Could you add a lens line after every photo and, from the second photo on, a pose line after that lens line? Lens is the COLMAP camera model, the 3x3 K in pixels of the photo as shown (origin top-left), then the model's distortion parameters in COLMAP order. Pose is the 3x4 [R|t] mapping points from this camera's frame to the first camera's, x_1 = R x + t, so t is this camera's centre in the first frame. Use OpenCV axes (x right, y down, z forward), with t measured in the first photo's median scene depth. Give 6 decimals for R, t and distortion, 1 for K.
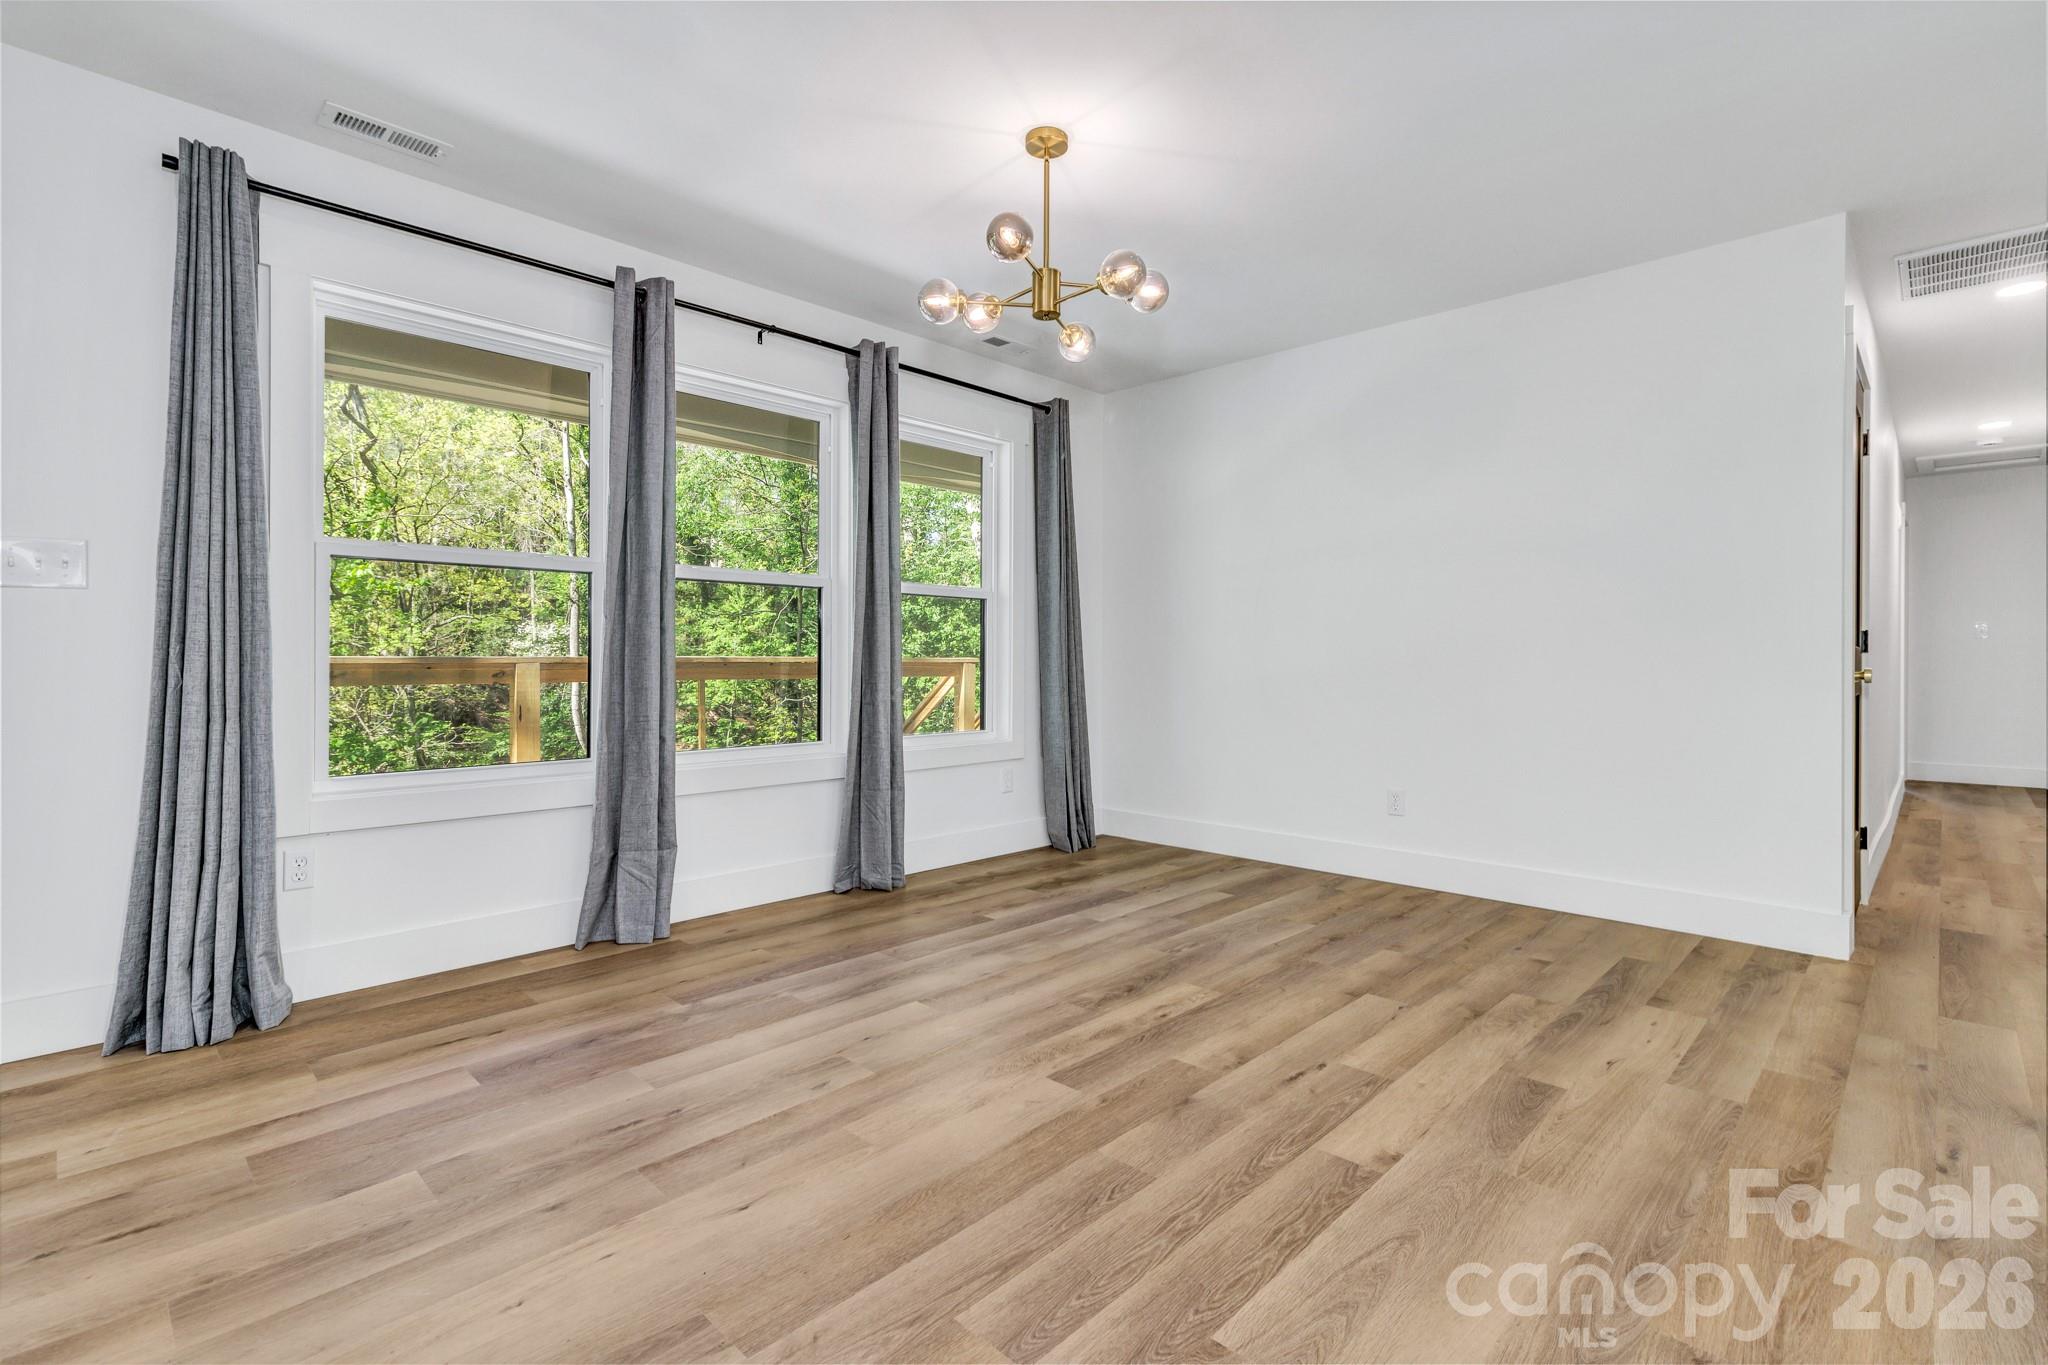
lens RADIAL K [[941.8, 0, 1027.7], [0, 941.8, 660.2], [0, 0, 1]] dist [-0.000163, 0.000592]
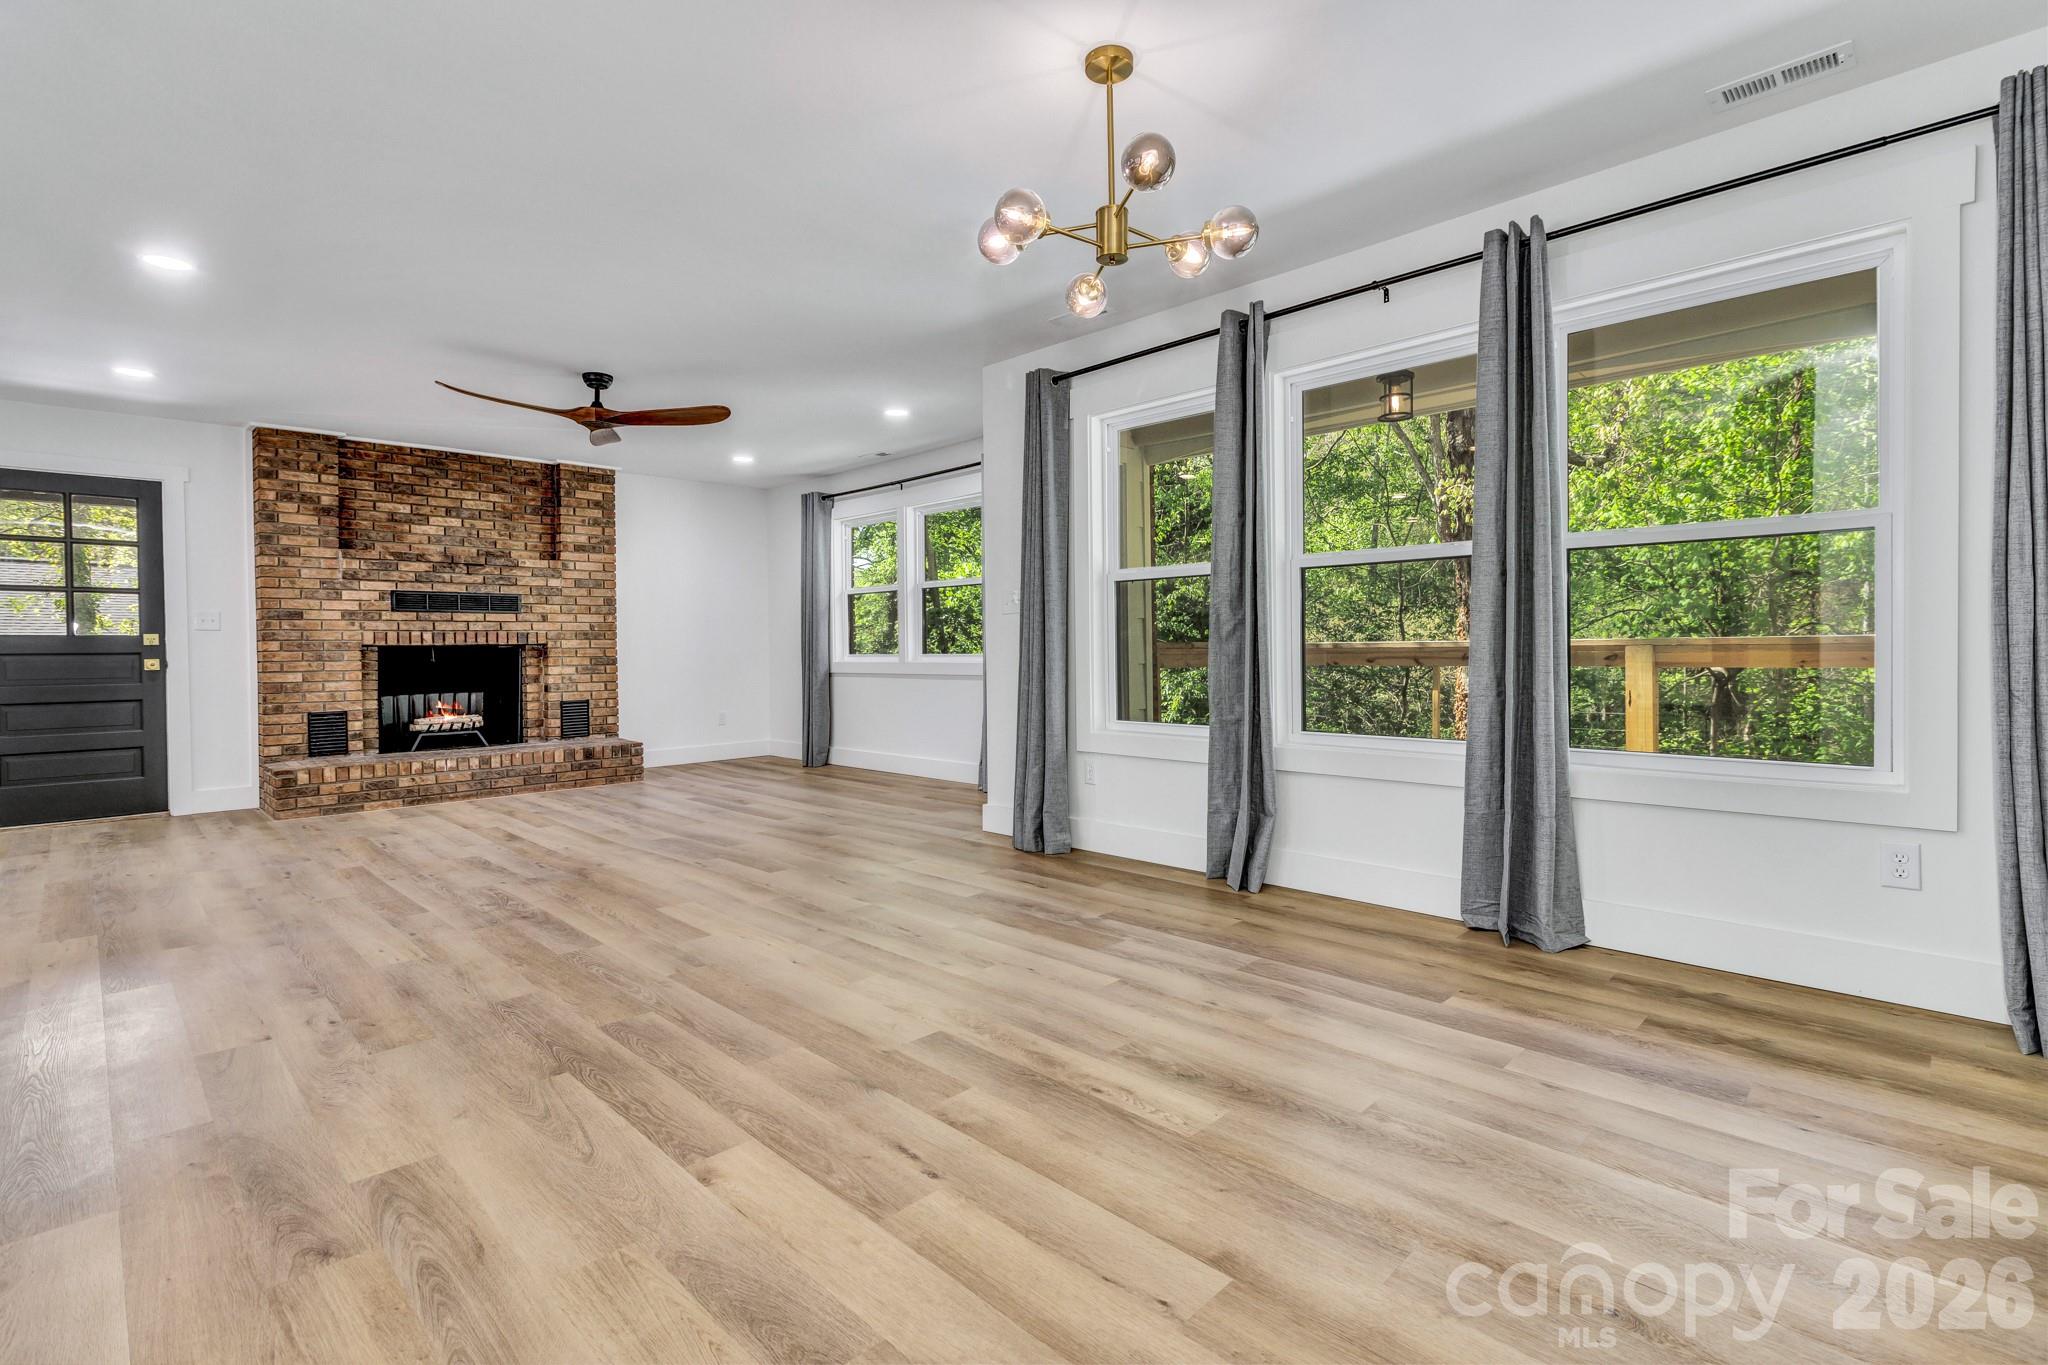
lens RADIAL K [[943.1, 0, 1029.2], [0, 943.1, 659.2], [0, 0, 1]] dist [0.000585, 0.001488]
pose [[-0.011089, 0.011243, -0.999875, 0.974113], [0.009877, 0.999889, 0.011133, 0.001236], [0.999890, -0.009753, -0.011198, 0.986503]]
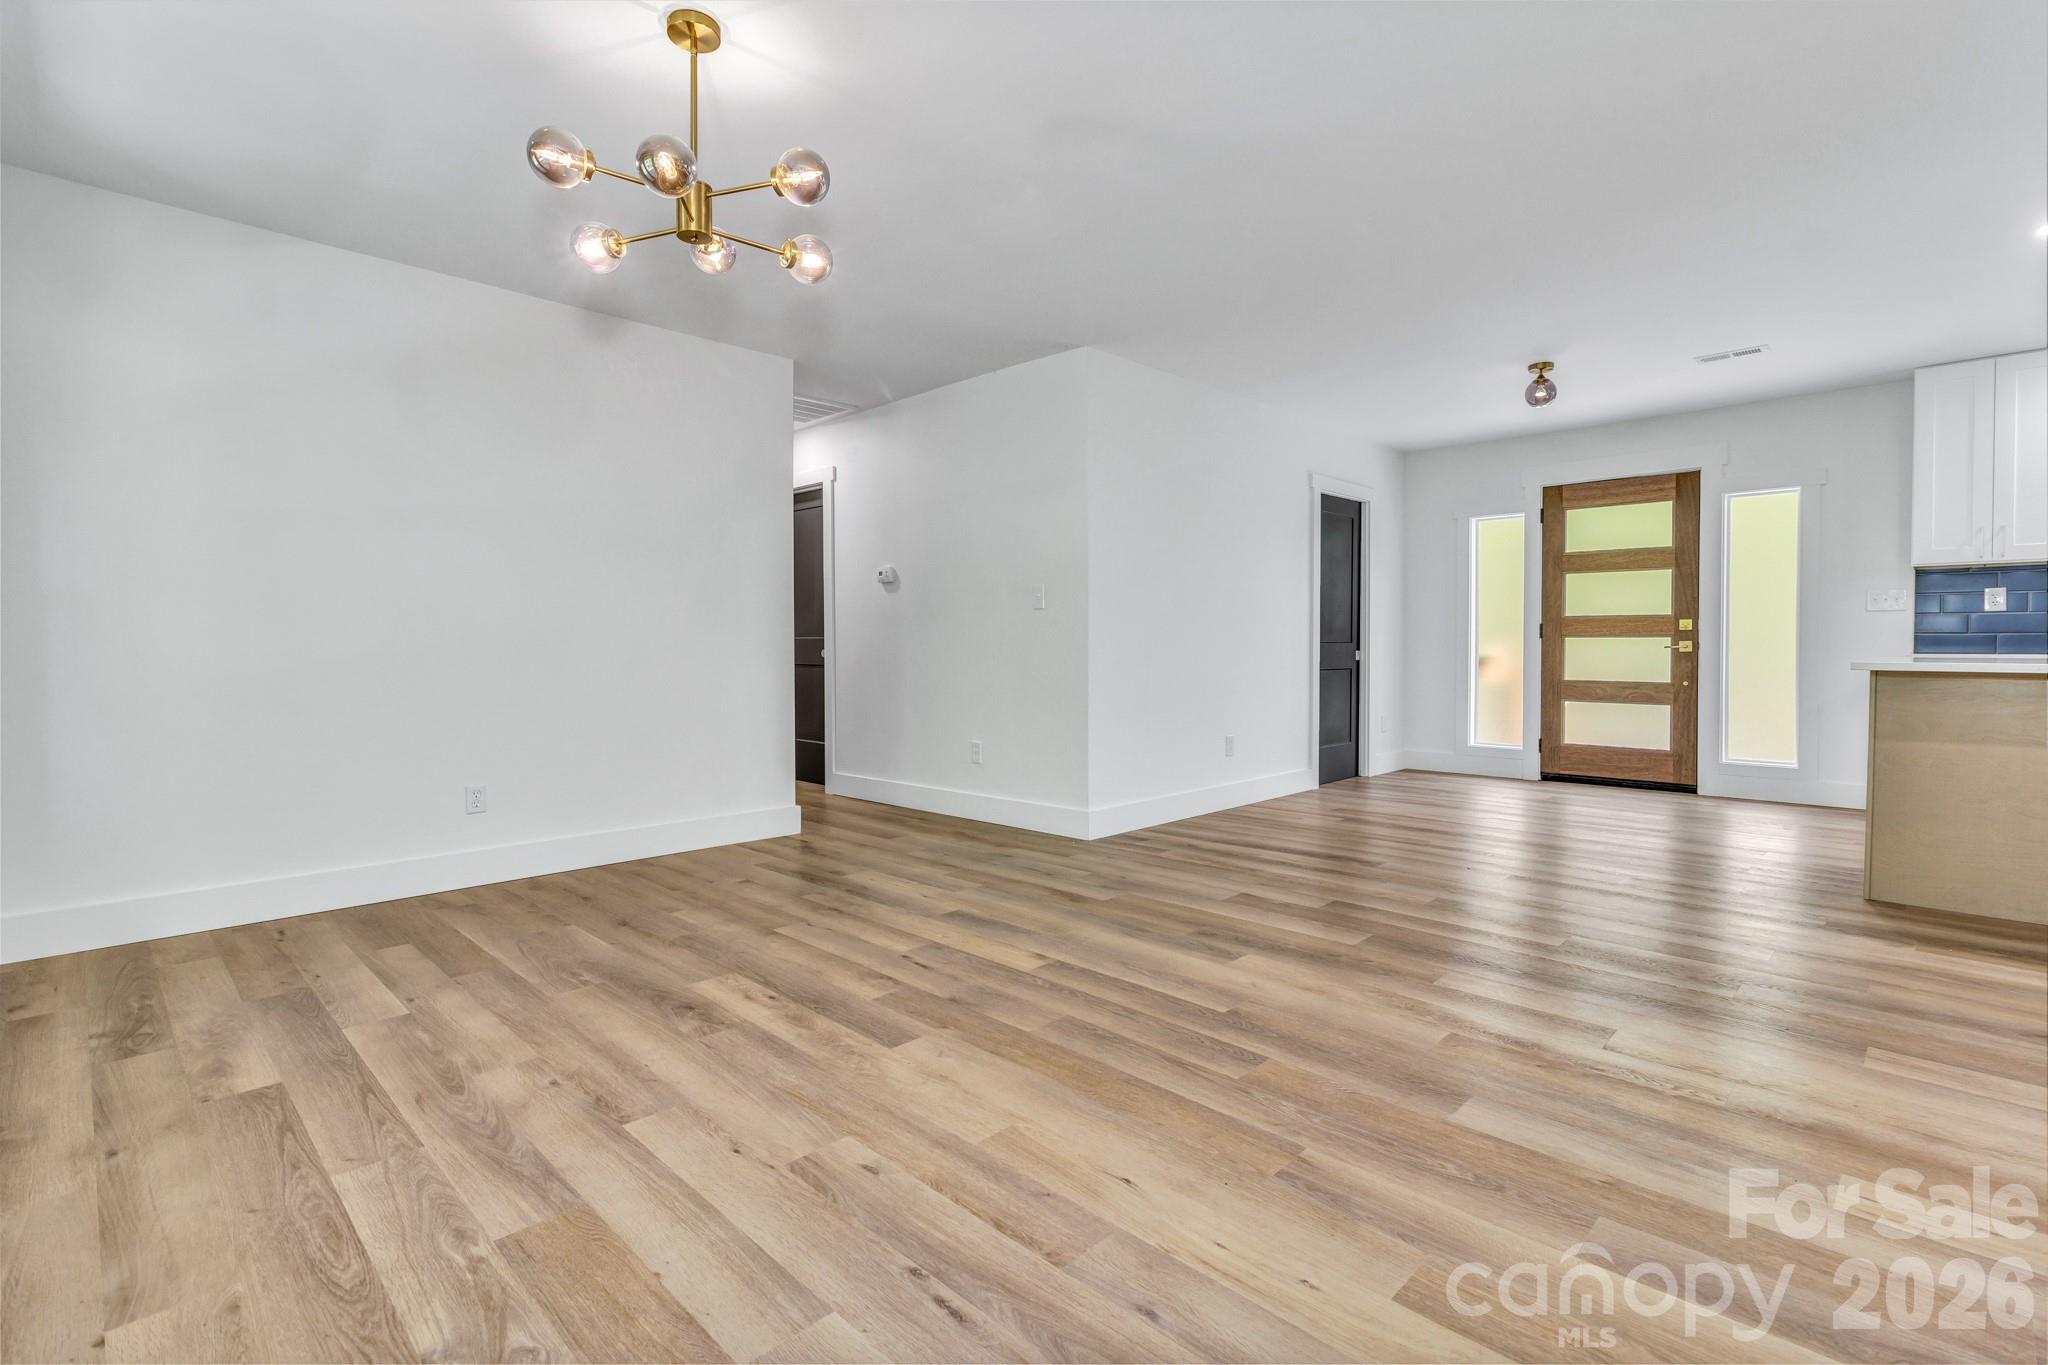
lens RADIAL K [[943.1, 0, 1029.2], [0, 943.1, 659.2], [0, 0, 1]] dist [0.000585, 0.001488]
pose [[0.007808, -0.016431, 0.999835, -0.885947], [0.005119, 0.999853, 0.016391, 0.000138], [-0.999956, 0.004990, 0.007891, 0.738609]]
